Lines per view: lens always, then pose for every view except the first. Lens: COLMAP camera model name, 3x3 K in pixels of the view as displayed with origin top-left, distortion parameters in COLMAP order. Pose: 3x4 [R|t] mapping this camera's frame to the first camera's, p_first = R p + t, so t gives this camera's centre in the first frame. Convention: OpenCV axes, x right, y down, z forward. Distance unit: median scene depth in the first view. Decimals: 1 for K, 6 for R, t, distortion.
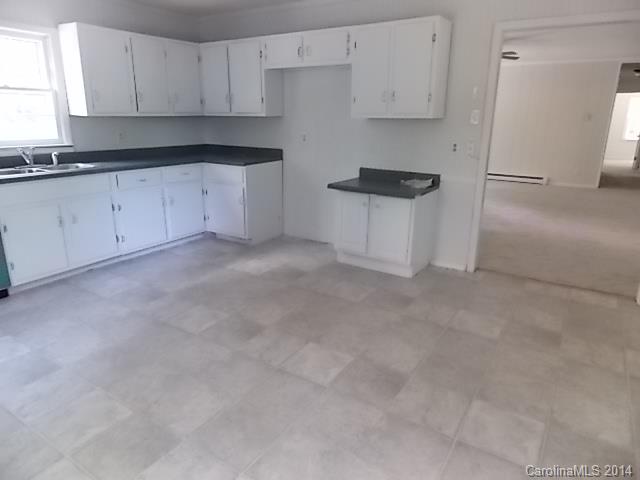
lens RADIAL K [[424.1, 0, 322.4], [0, 424.1, 228.6], [0, 0, 1]] dist [0.000587, -0.000942]
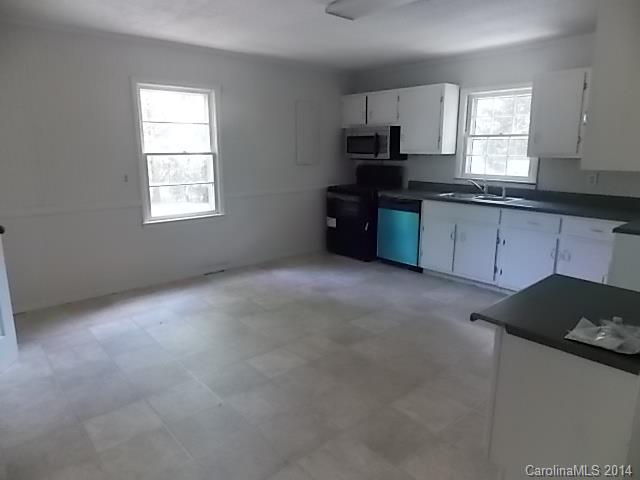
lens RADIAL K [[425.0, 0, 320.4], [0, 425.0, 240.7], [0, 0, 1]] dist [-0.005338, -0.001351]
pose [[-0.282298, 0.194795, -0.939342, 0.658268], [-0.258578, 0.927477, 0.270044, -0.227281], [0.923821, 0.319126, -0.211455, 0.829207]]
